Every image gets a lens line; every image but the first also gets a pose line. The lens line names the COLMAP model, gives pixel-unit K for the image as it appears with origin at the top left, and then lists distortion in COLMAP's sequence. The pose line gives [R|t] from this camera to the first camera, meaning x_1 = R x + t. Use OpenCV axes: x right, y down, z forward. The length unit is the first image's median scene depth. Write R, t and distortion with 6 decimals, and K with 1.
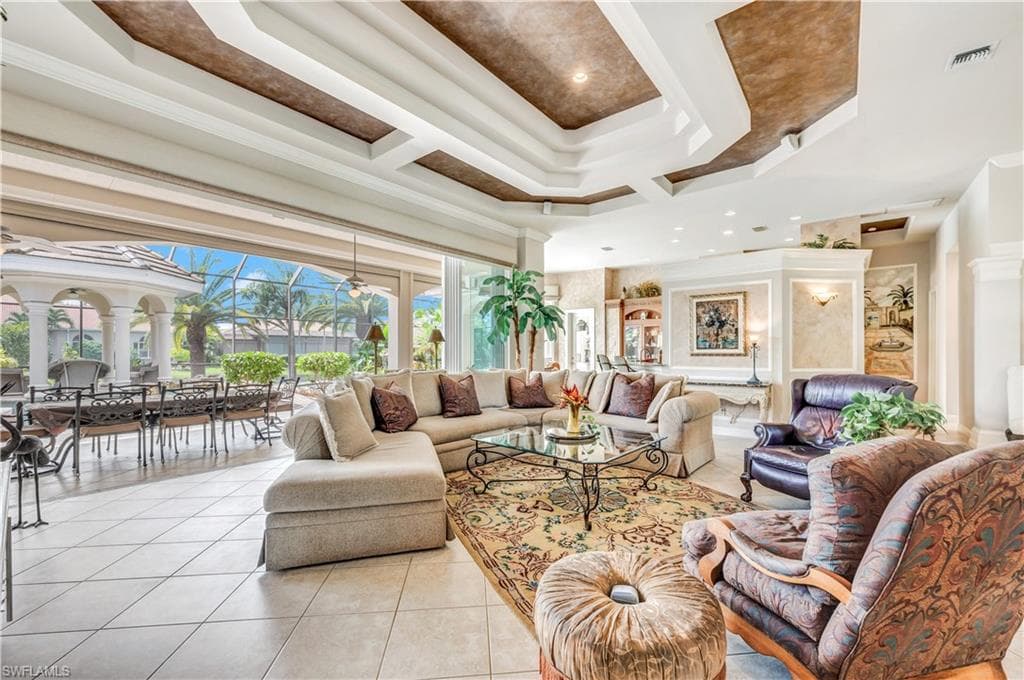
lens RADIAL K [[408.3, 0, 512.0], [0, 408.3, 340.0], [0, 0, 1]] dist [-0.000334, -0.000032]
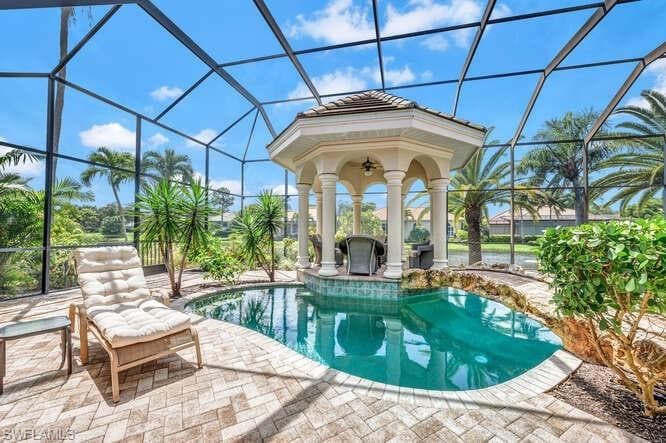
lens RADIAL K [[265.6, 0, 333.0], [0, 265.6, 221.5], [0, 0, 1]] dist [-0.000334, -0.000032]
pose [[0.422408, -0.022588, -0.906124, -0.488028], [0.006159, 0.999738, -0.022051, 0.028205], [0.906385, 0.003734, 0.422436, 0.614322]]
